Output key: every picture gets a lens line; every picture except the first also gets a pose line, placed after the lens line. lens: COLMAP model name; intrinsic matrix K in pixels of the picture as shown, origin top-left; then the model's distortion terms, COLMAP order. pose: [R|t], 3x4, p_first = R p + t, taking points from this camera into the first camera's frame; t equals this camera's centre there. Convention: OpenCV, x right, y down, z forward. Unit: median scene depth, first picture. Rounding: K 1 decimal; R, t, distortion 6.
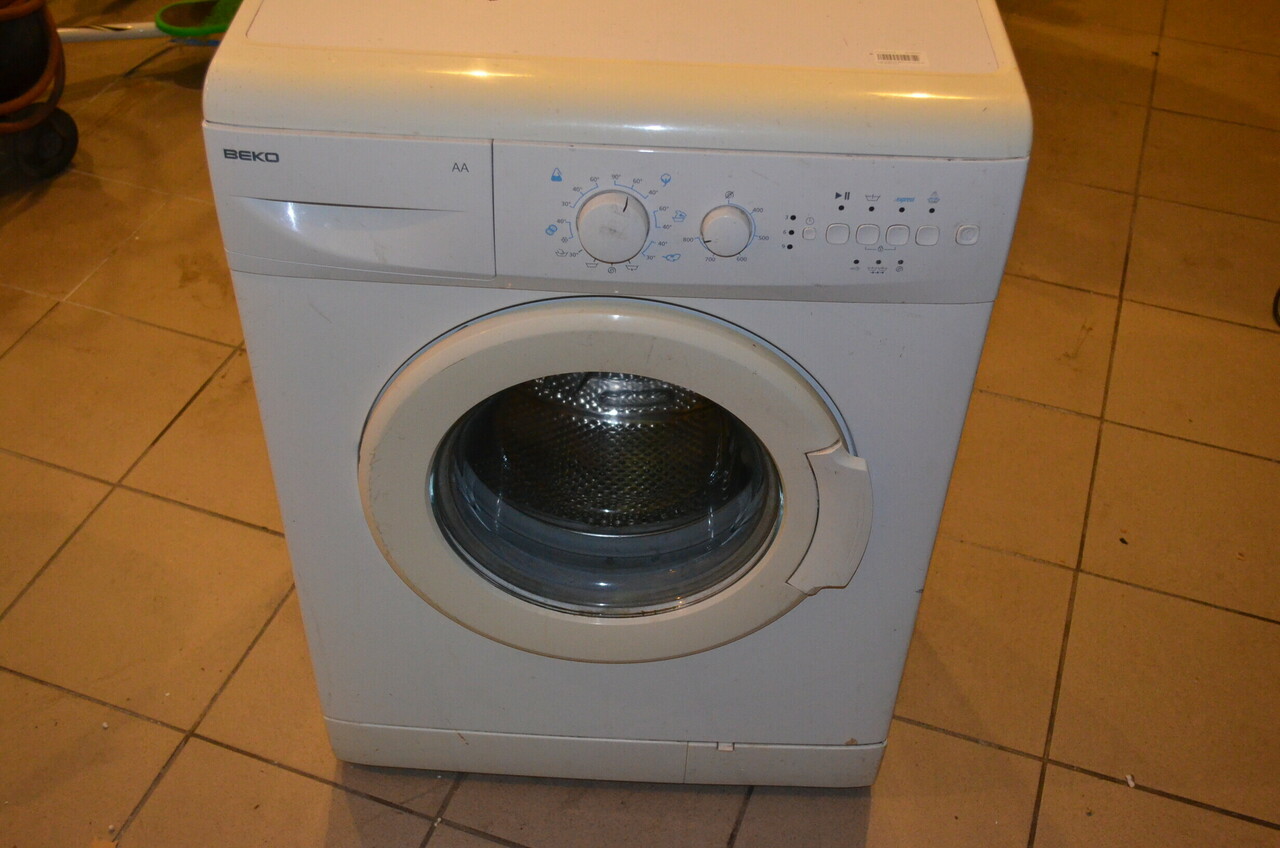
lens RADIAL K [[1444.7, 0, 637.7], [0, 1444.7, 425.3], [0, 0, 1]] dist [-0.034612, 0.000000]
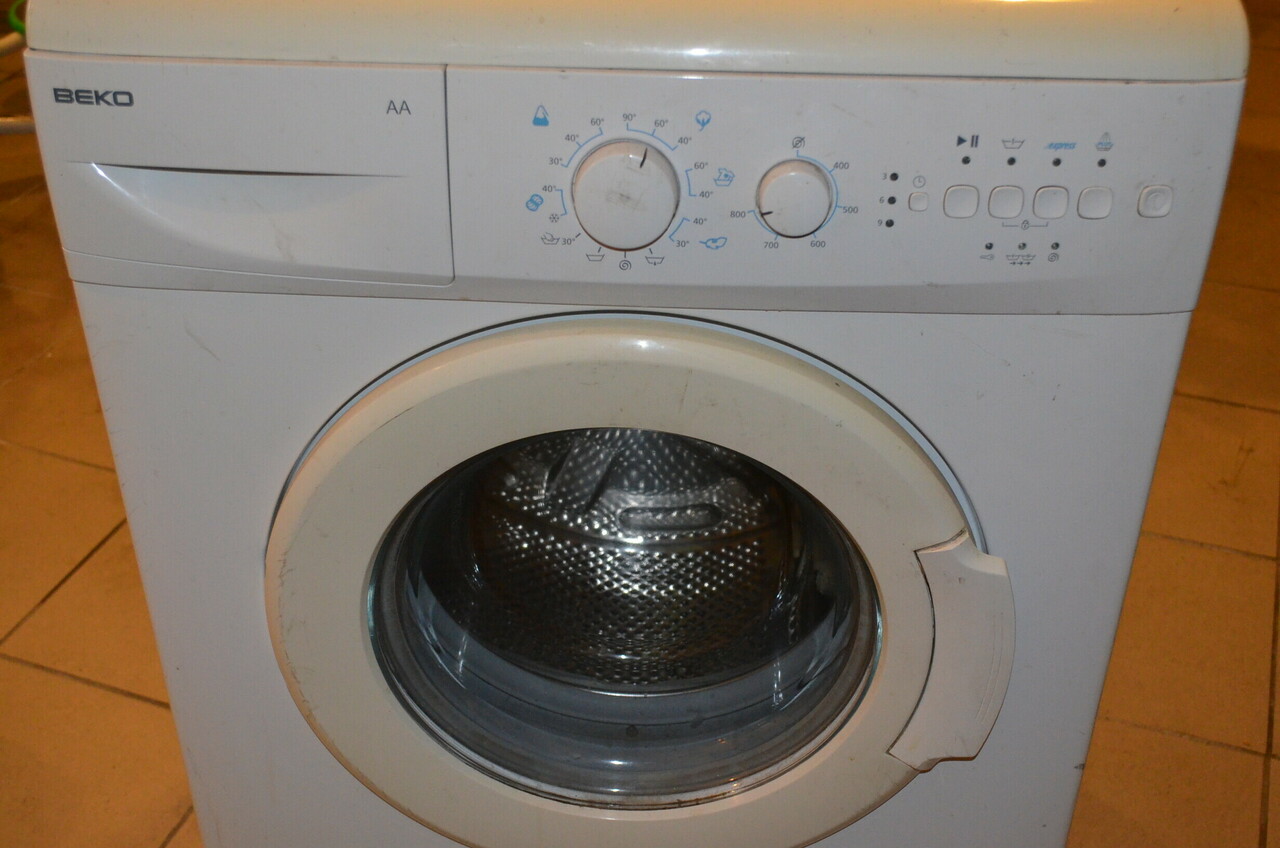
lens RADIAL K [[1606.9, 0, 643.7], [0, 1606.9, 422.2], [0, 0, 1]] dist [-0.032908, 0.000000]
pose [[0.999740, -0.011048, -0.019936, 0.004287], [0.008253, 0.990789, -0.135163, 0.057783], [0.021246, 0.134963, 0.990623, 0.231542]]
